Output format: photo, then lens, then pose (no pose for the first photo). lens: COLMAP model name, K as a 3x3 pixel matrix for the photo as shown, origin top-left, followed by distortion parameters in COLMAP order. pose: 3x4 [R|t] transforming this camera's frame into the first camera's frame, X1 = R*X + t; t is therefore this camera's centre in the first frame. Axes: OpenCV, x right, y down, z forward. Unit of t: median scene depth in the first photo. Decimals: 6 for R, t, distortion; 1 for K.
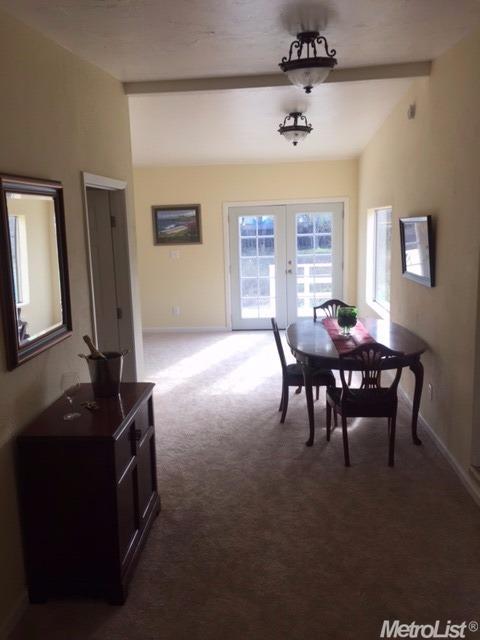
lens RADIAL K [[547.3, 0, 238.2], [0, 547.3, 319.3], [0, 0, 1]] dist [0.057637, 0.001294]
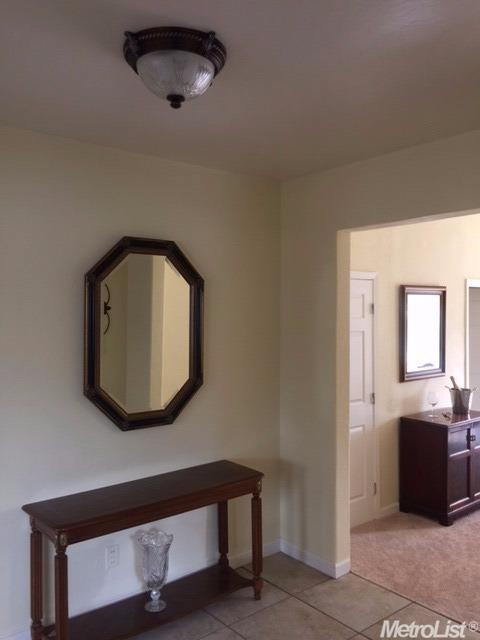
lens RADIAL K [[547.3, 0, 240.2], [0, 547.3, 318.6], [0, 0, 1]] dist [0.057637, 0.001294]
pose [[0.687905, 0.036626, -0.724876, 0.452246], [-0.143713, 0.985825, -0.086573, 0.087504], [0.711430, 0.163728, 0.683418, -0.584936]]
